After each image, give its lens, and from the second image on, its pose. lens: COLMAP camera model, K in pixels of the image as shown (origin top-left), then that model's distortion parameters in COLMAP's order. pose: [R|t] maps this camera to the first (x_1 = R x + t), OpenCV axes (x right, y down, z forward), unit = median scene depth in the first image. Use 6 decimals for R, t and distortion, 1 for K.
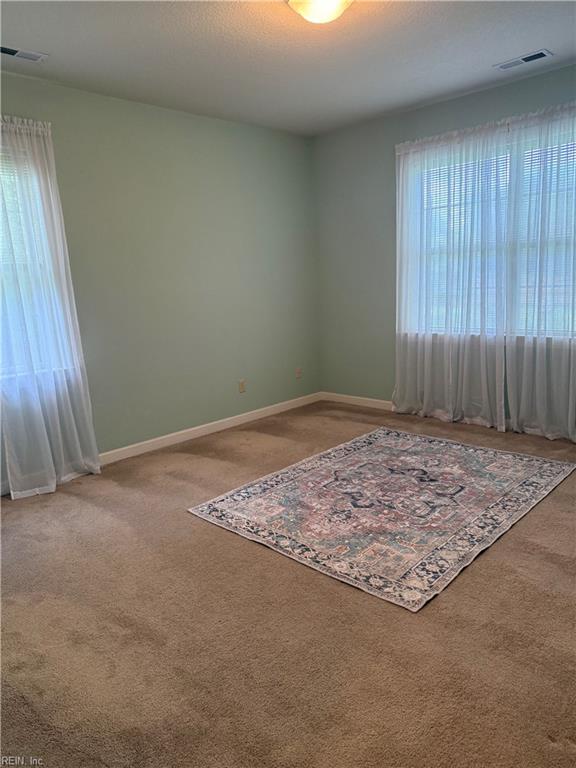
lens RADIAL K [[552.3, 0, 288.0], [0, 552.3, 384.0], [0, 0, 1]] dist [0.062027, -0.001232]
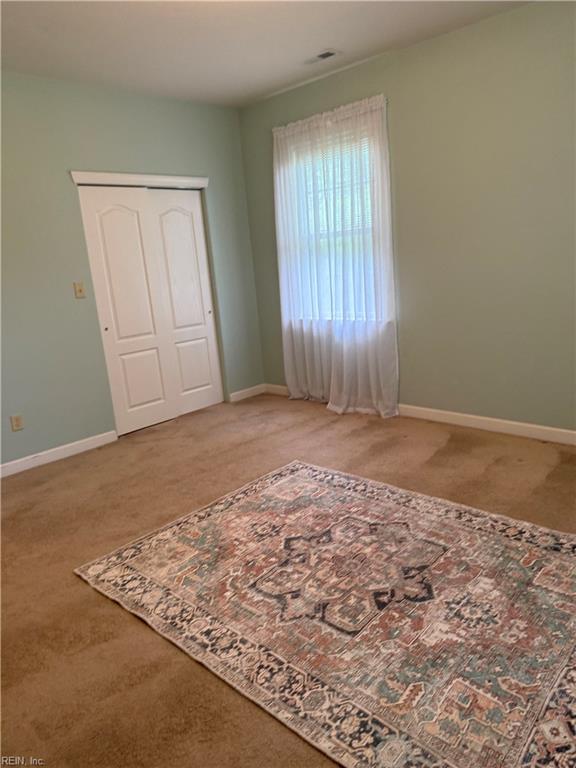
lens RADIAL K [[542.3, 0, 288.0], [0, 542.3, 384.0], [0, 0, 1]] dist [-0.003153, -0.002789]
pose [[0.020496, 0.284692, -0.958400, 0.775854], [-0.135550, 0.950542, 0.279458, -0.207805], [0.990558, 0.124183, 0.058073, 0.869229]]
